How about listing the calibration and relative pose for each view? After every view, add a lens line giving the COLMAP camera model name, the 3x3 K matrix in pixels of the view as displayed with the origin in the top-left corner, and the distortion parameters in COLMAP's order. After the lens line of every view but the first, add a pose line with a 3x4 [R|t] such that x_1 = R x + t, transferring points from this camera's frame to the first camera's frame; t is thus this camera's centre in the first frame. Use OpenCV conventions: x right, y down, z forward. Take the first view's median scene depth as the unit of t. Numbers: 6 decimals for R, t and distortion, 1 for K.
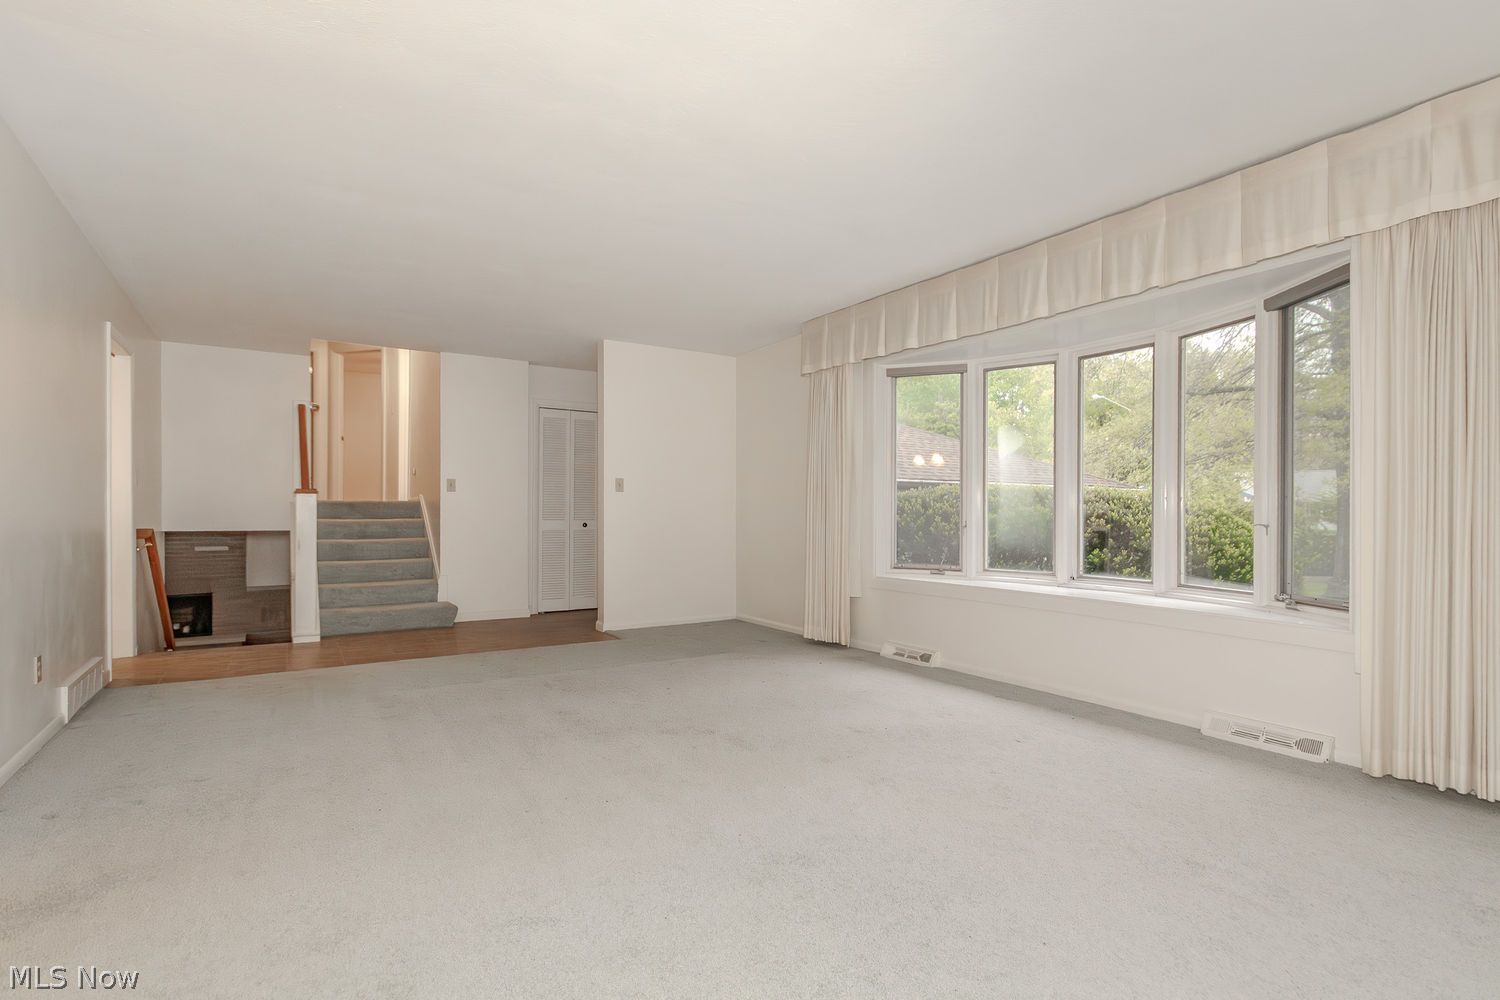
lens RADIAL K [[696.8, 0, 764.5], [0, 696.8, 507.5], [0, 0, 1]] dist [-0.002754, -0.003496]
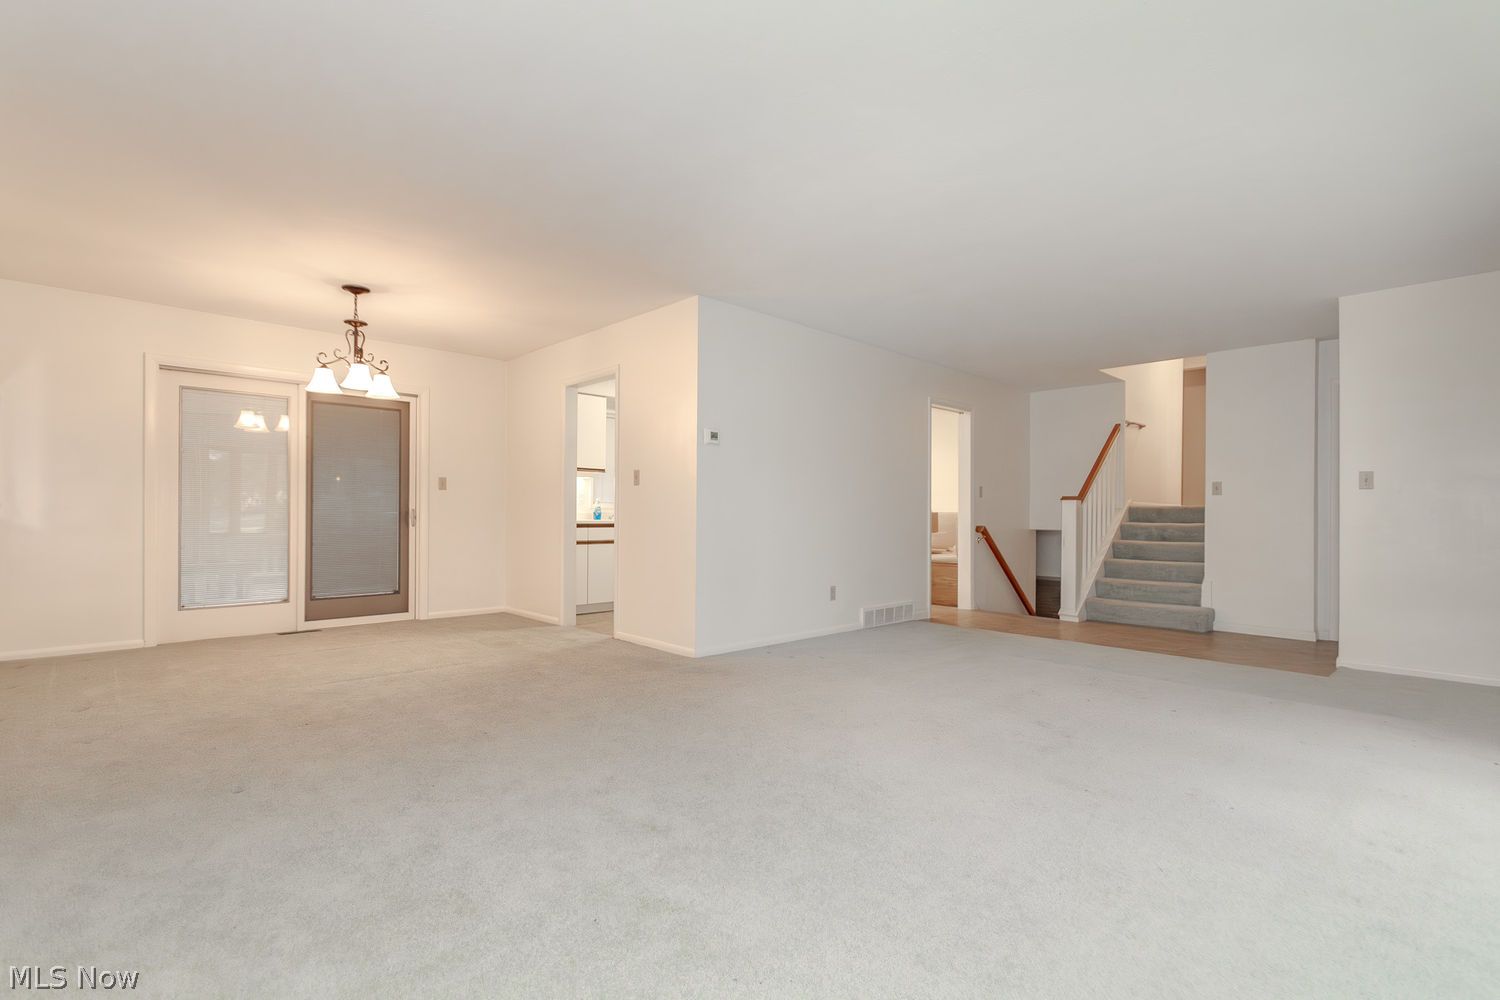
lens RADIAL K [[696.8, 0, 746.5], [0, 696.8, 509.7], [0, 0, 1]] dist [-0.002754, -0.003496]
pose [[0.147782, -0.008050, -0.988987, 0.418260], [-0.004655, 0.999950, -0.008835, 0.009108], [0.989009, 0.005909, 0.147738, 0.214011]]
